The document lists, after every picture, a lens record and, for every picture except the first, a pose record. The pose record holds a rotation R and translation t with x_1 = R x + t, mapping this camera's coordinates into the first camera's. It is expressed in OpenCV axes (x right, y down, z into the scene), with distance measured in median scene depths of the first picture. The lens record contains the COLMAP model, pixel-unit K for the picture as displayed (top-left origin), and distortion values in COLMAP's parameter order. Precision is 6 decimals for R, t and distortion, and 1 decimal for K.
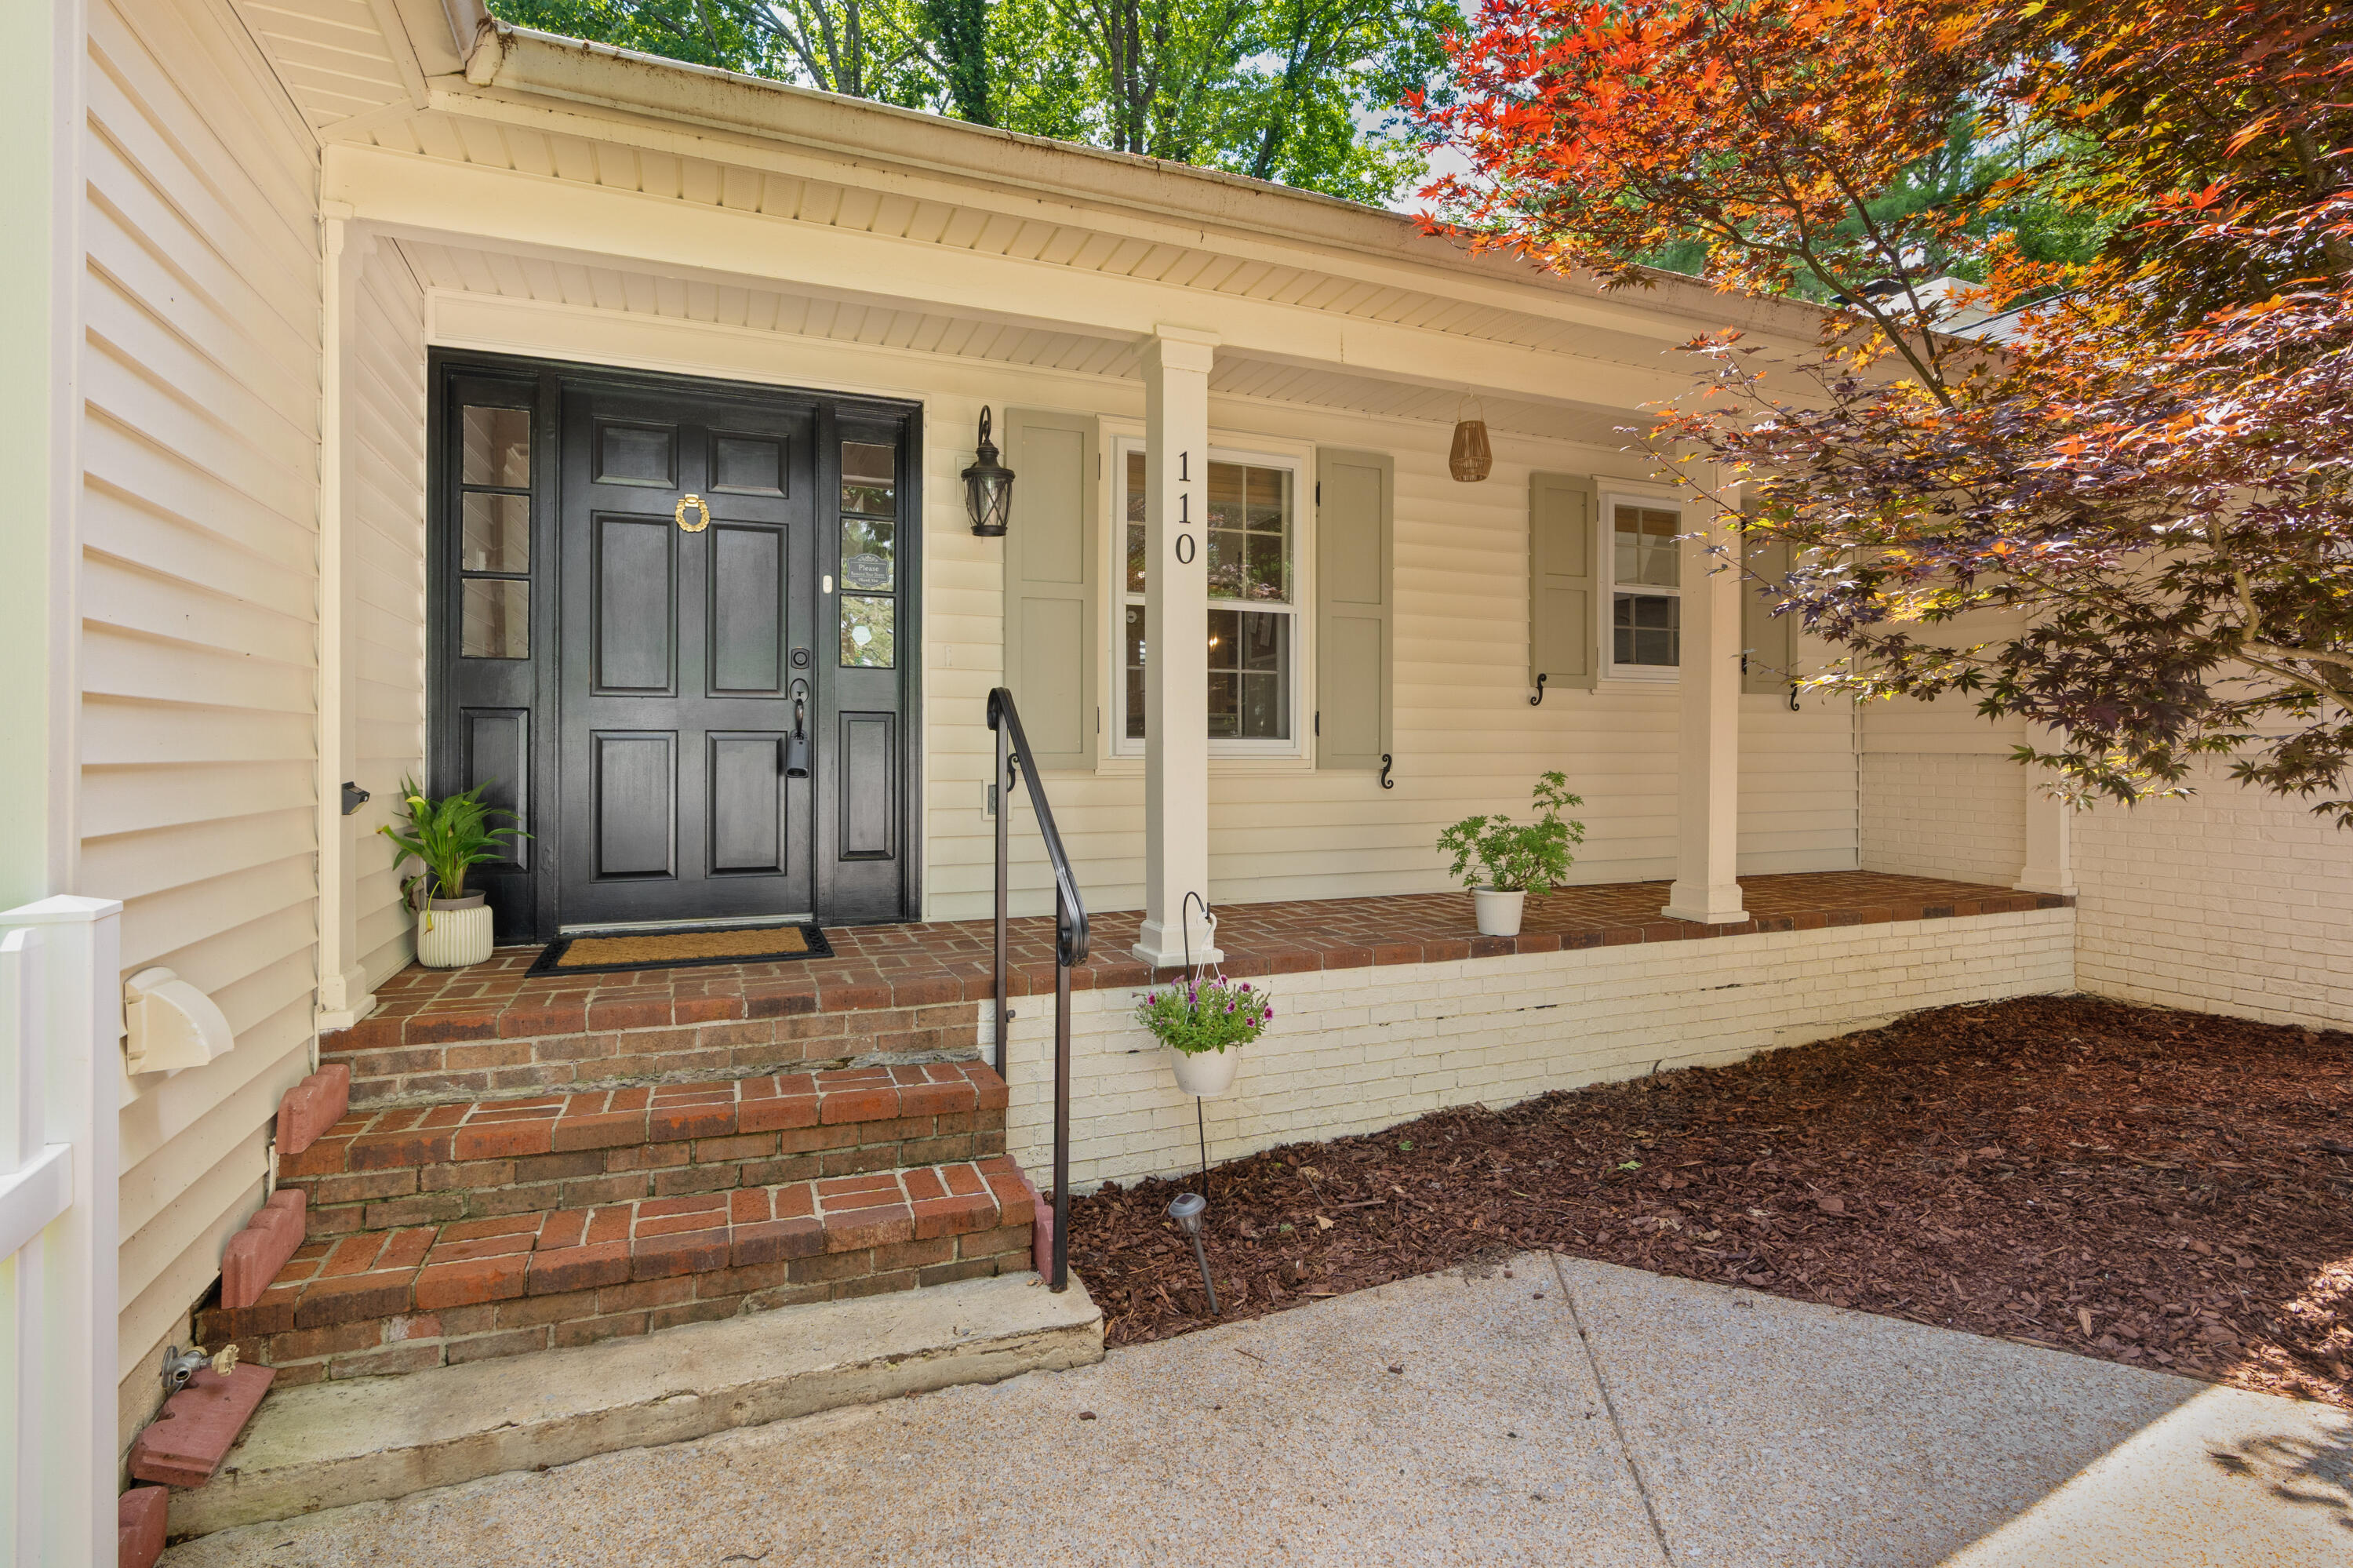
lens RADIAL K [[1114.1, 0, 1167.2], [0, 1114.1, 746.0], [0, 0, 1]] dist [-0.001902, 0.004177]
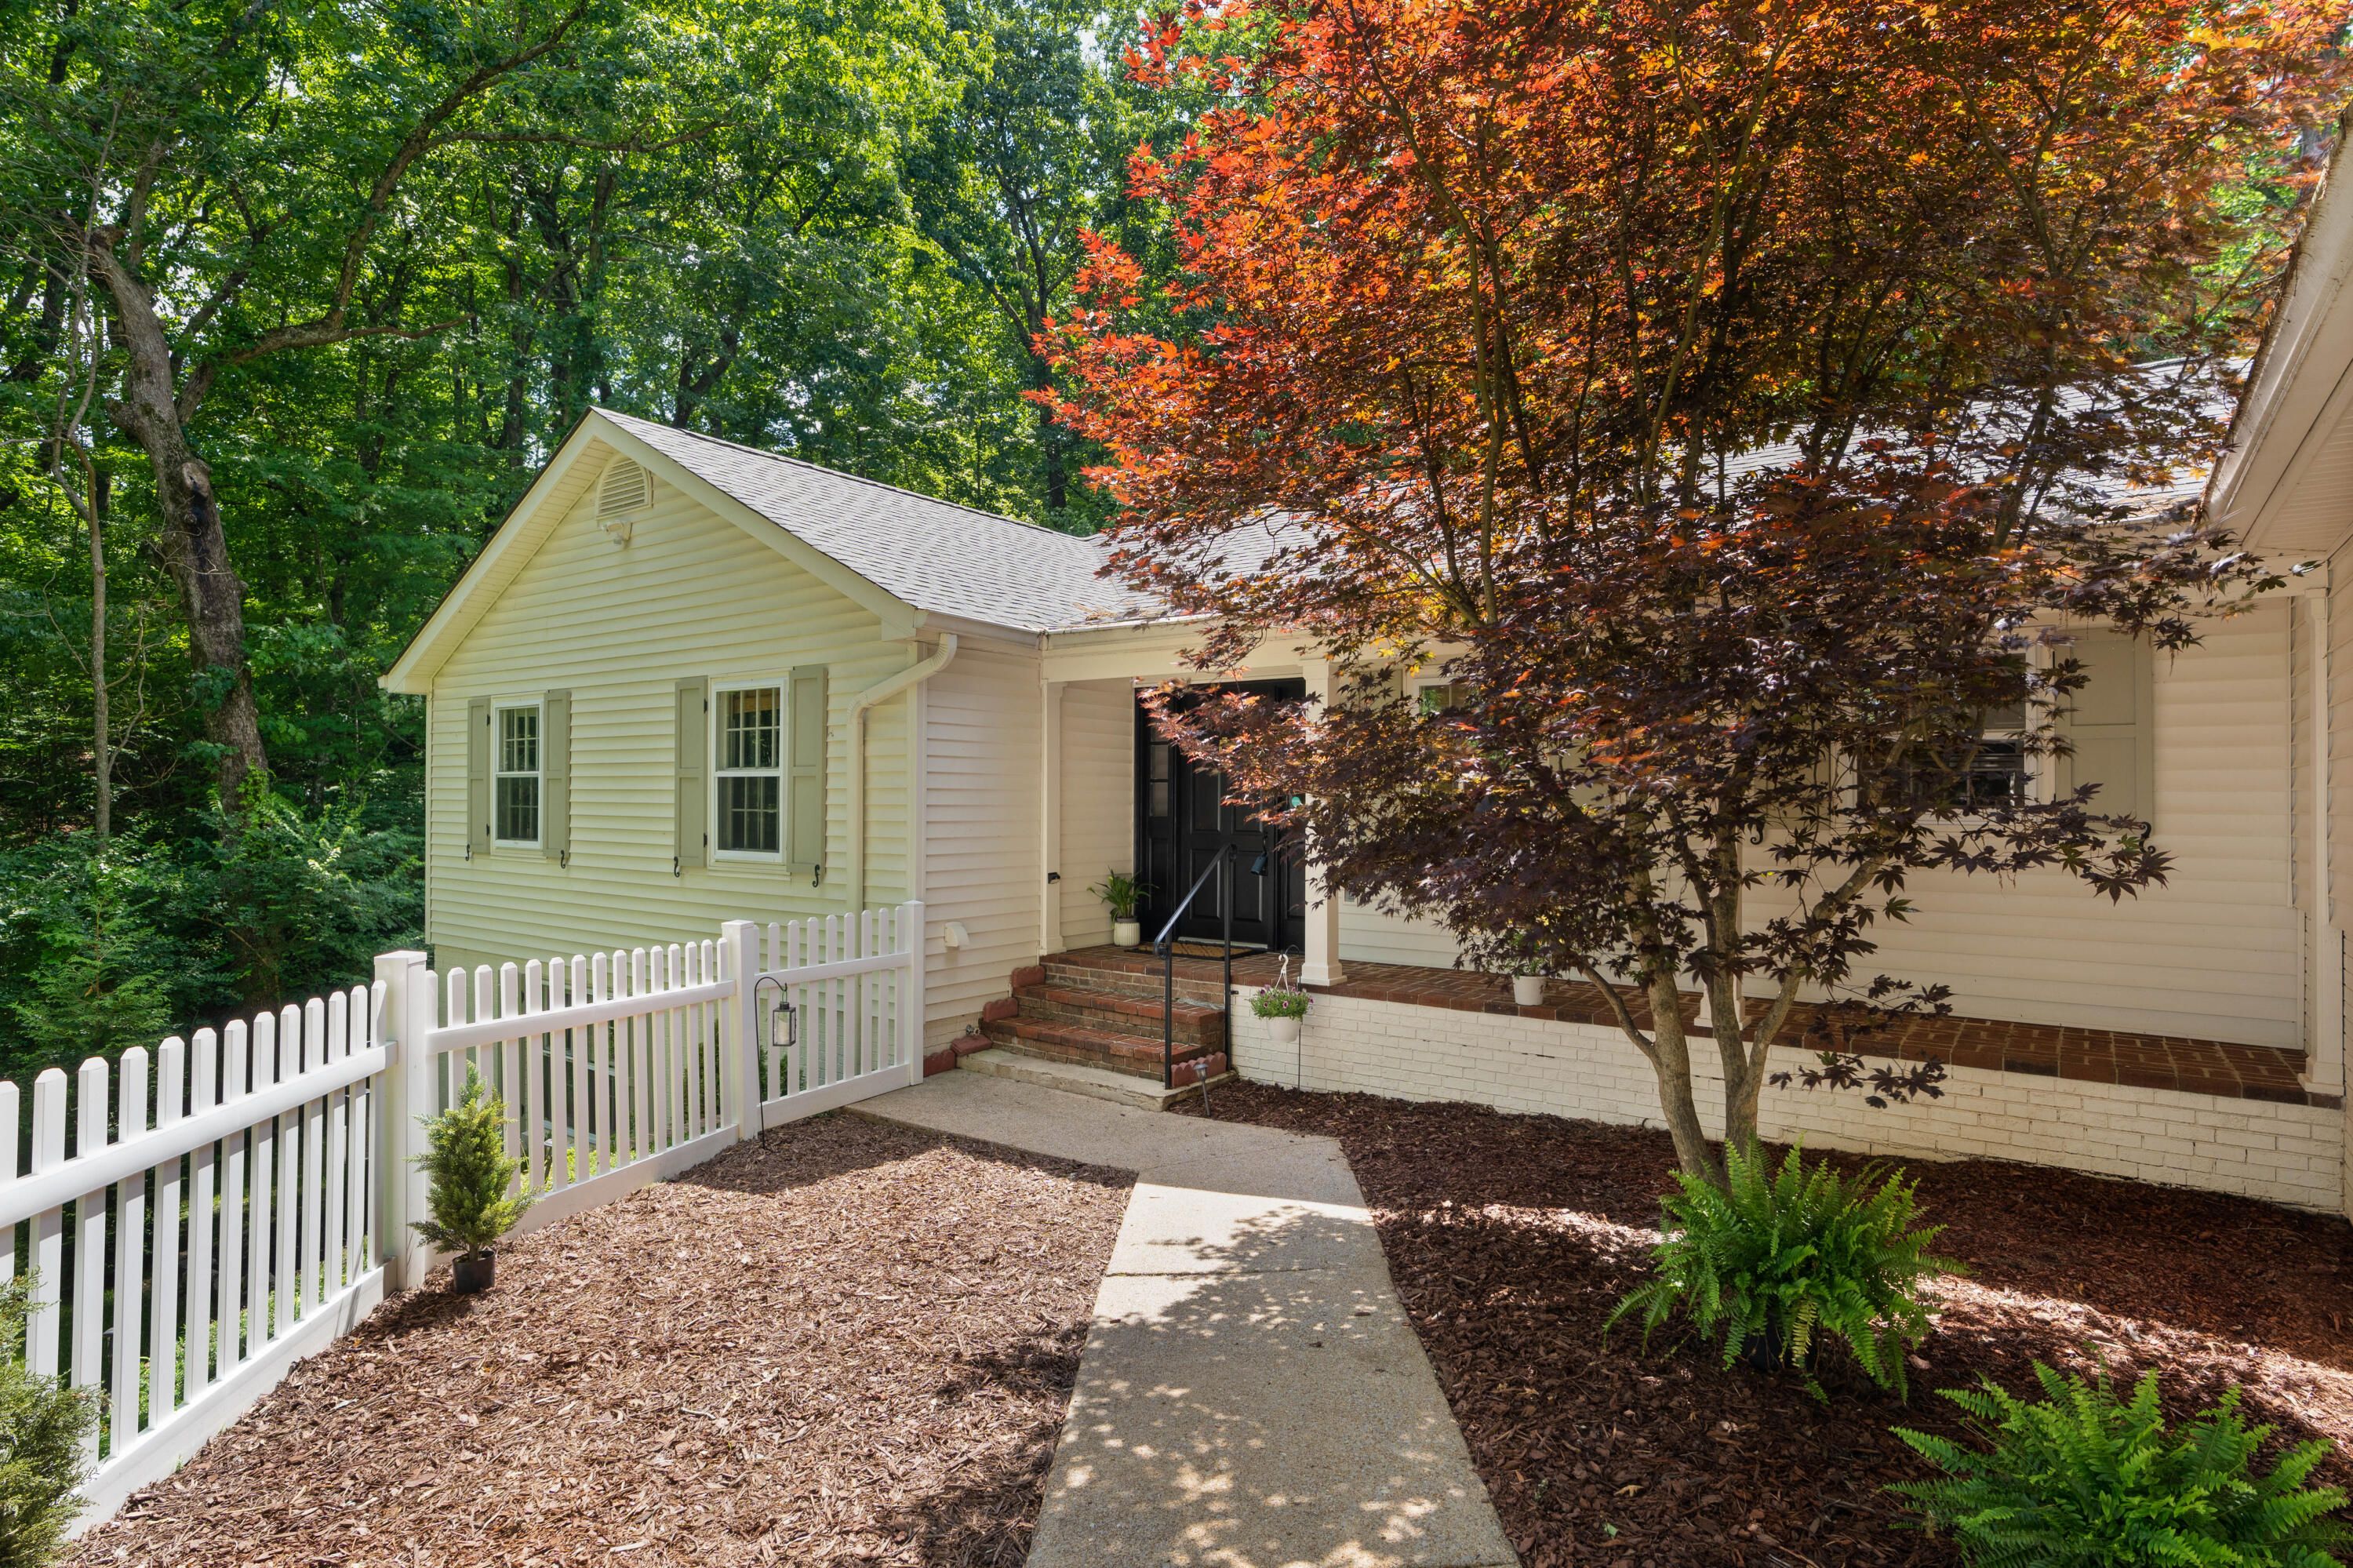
lens RADIAL K [[1291.1, 0, 1169.5], [0, 1291.1, 759.2], [0, 0, 1]] dist [0.003516, 0.006471]
pose [[0.520648, -0.019740, -0.853543, 2.004790], [-0.002136, 0.999699, -0.024423, -0.155361], [0.853769, 0.014539, 0.520449, -0.437719]]
